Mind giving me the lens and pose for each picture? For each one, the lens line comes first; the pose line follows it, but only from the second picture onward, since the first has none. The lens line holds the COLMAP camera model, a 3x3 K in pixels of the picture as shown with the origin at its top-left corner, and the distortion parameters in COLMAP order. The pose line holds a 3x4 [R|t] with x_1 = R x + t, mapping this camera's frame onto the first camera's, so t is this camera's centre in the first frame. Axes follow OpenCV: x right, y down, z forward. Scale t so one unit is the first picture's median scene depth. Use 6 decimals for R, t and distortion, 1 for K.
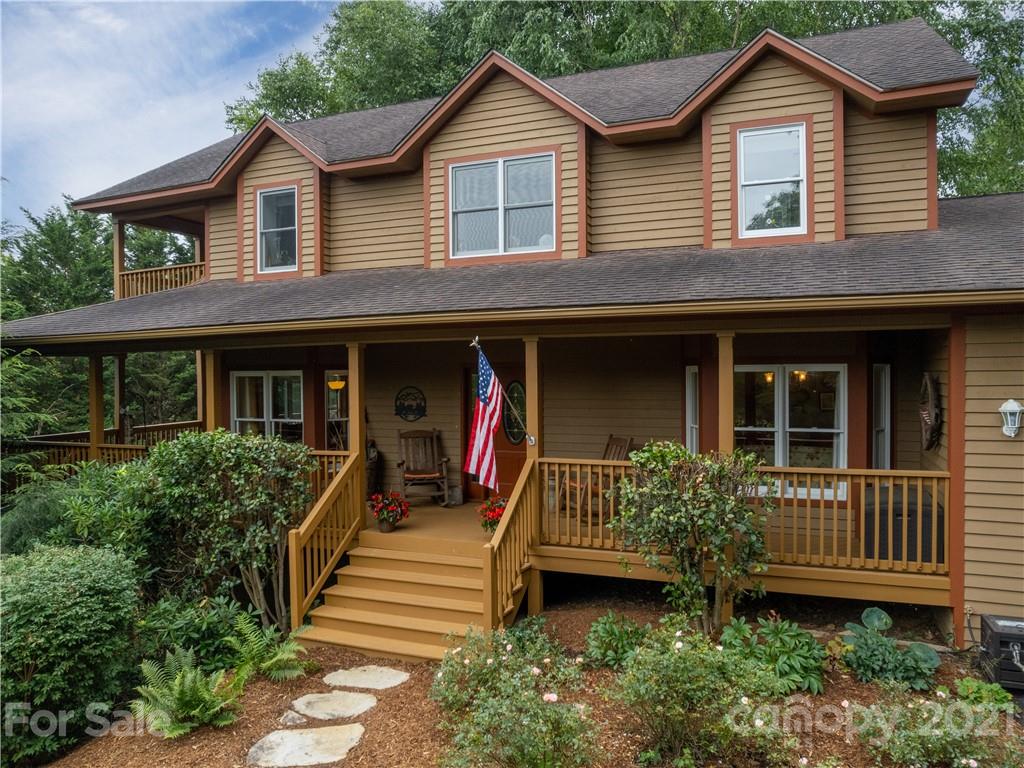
lens RADIAL K [[744.5, 0, 512.0], [0, 744.5, 384.0], [0, 0, 1]] dist [-0.050353, 0.002585]
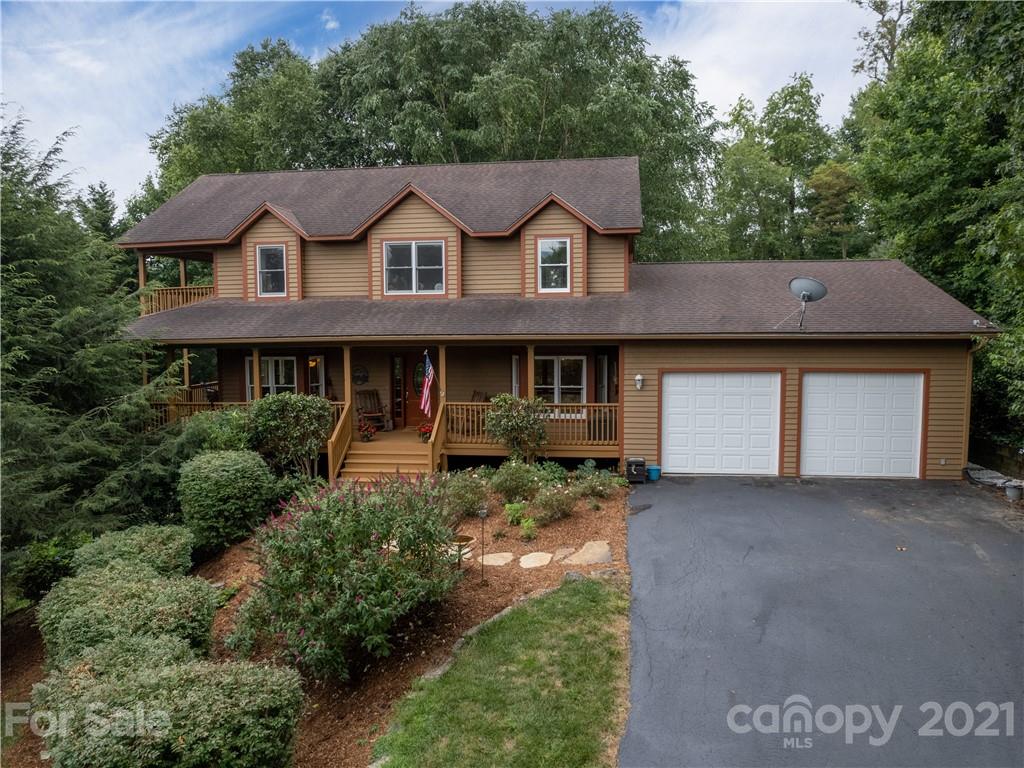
lens RADIAL K [[657.9, 0, 512.0], [0, 657.9, 384.0], [0, 0, 1]] dist [0.000305, 0.000004]
pose [[0.971268, -0.017977, 0.237309, -0.205731], [0.003234, 0.998048, 0.062369, -0.063182], [-0.237967, -0.059810, 0.969430, -0.785658]]
